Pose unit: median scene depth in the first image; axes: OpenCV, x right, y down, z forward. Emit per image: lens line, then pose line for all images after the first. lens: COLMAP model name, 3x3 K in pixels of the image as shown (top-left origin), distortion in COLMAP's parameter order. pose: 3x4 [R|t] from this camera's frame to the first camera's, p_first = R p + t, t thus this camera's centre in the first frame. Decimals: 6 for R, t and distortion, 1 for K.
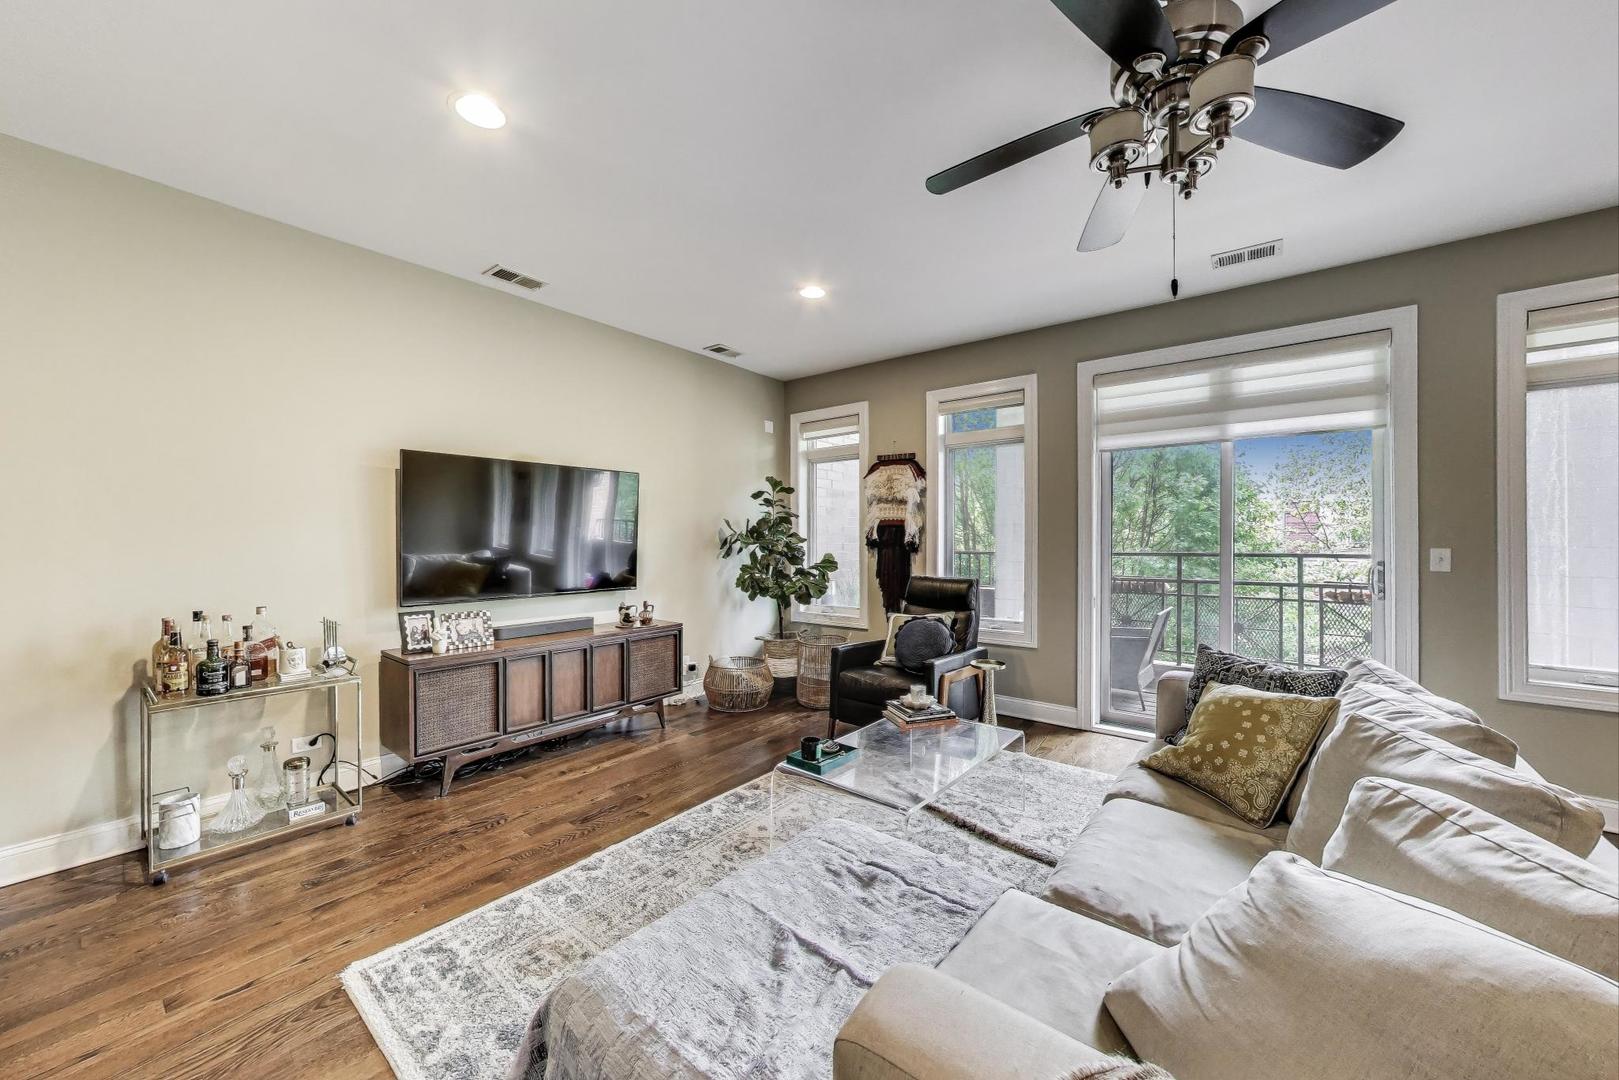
lens RADIAL K [[582.9, 0, 809.5], [0, 582.9, 540.0], [0, 0, 1]] dist [-0.025146, 0.005521]
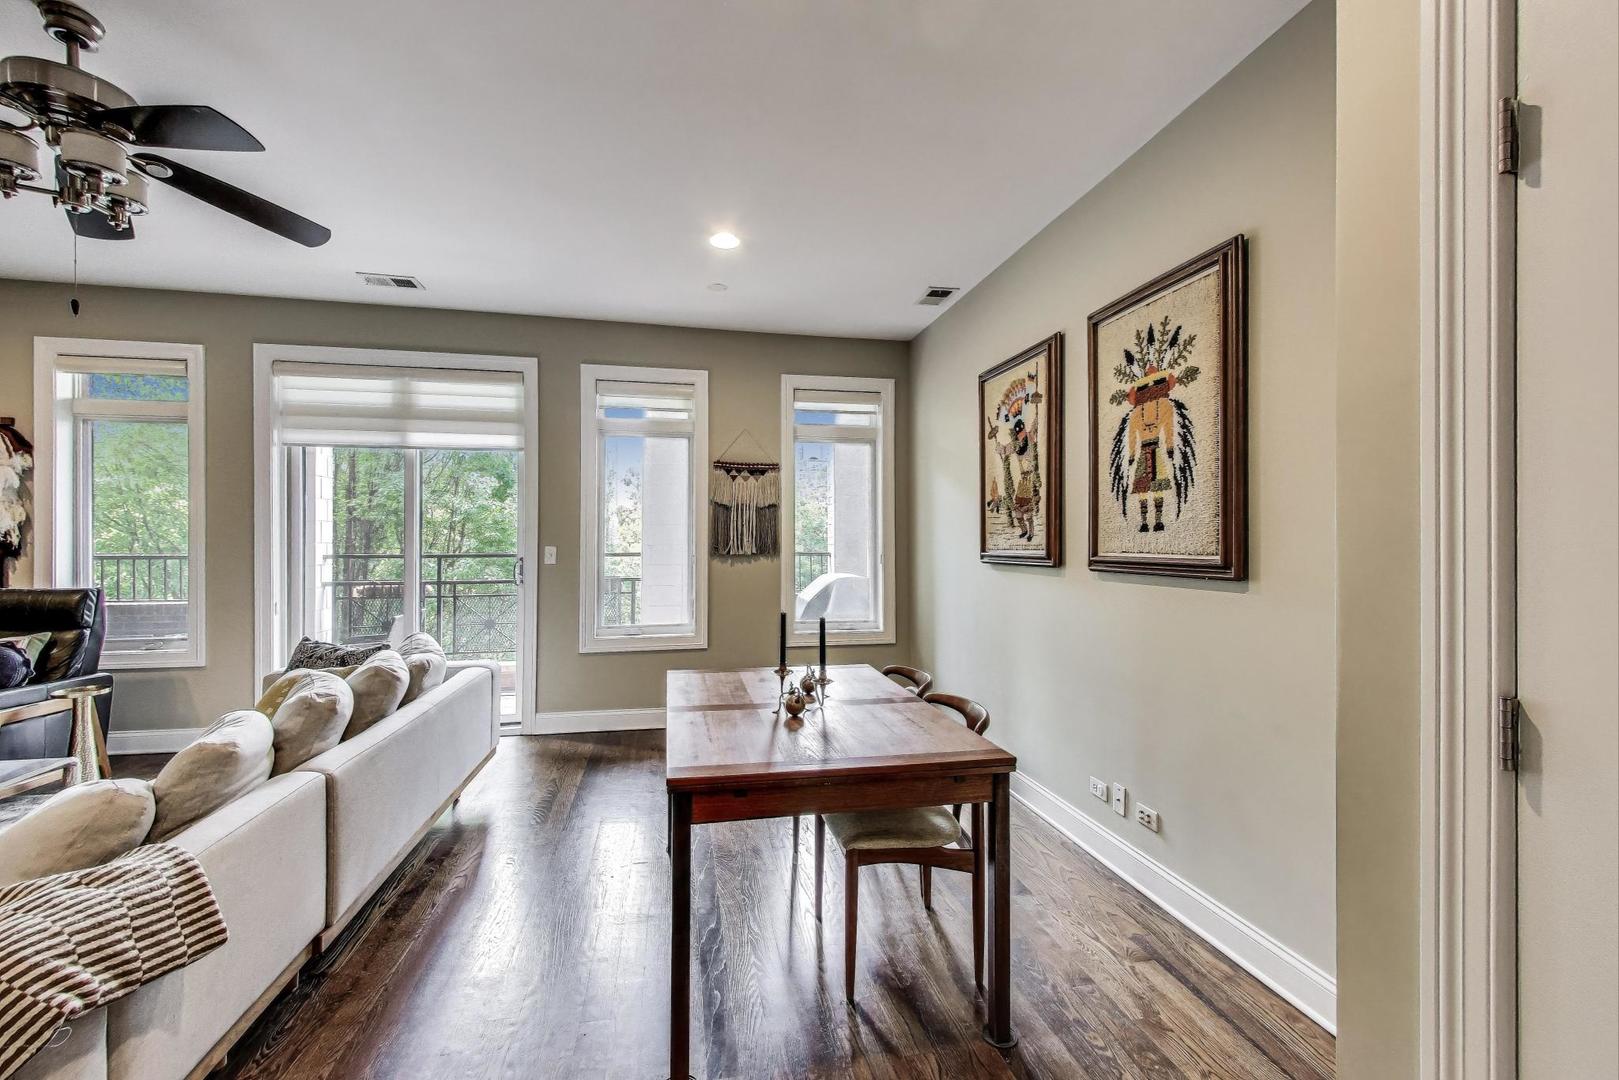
lens RADIAL K [[676.8, 0, 825.3], [0, 676.8, 541.3], [0, 0, 1]] dist [-0.013213, -0.000007]
pose [[0.637904, 0.001190, 0.770115, 0.226878], [-0.002103, 0.999998, 0.000198, 0.000880], [-0.770113, -0.001746, 0.637905, -0.355639]]
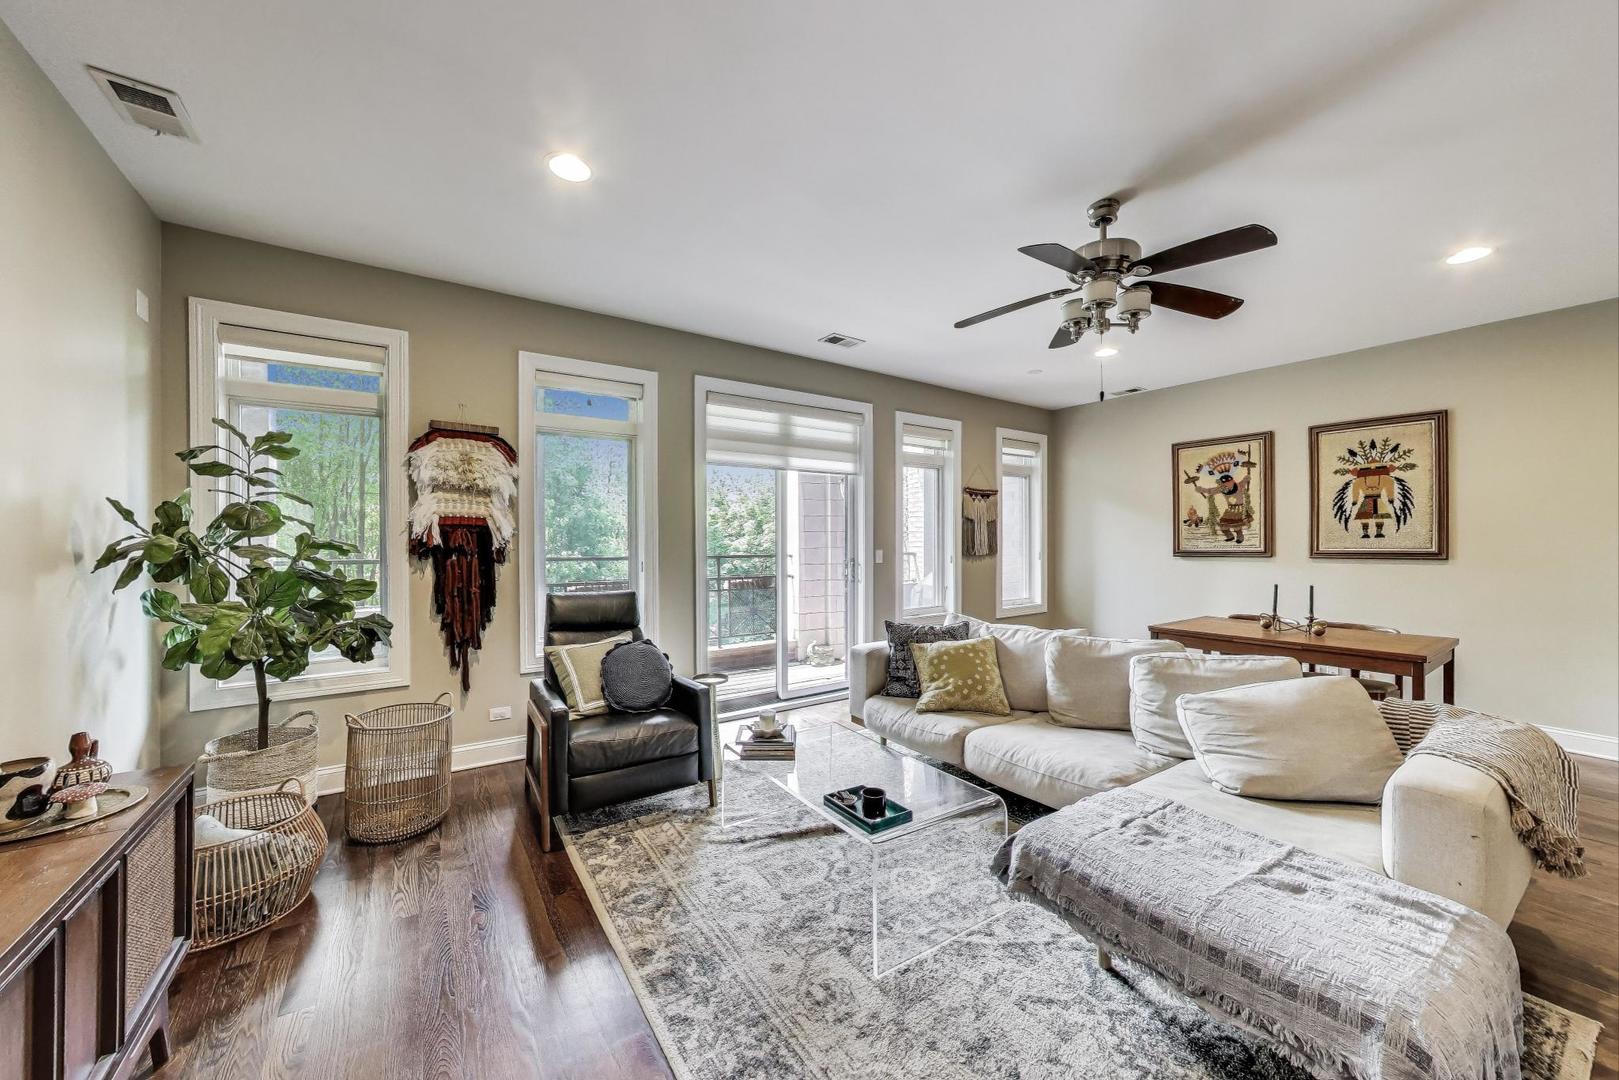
lens RADIAL K [[582.9, 0, 809.5], [0, 582.9, 540.0], [0, 0, 1]] dist [-0.025146, 0.005521]
pose [[0.305304, 0.003460, 0.952249, -0.464536], [0.003784, 0.999981, -0.004847, -0.003898], [-0.952247, 0.005083, 0.305285, 0.485599]]
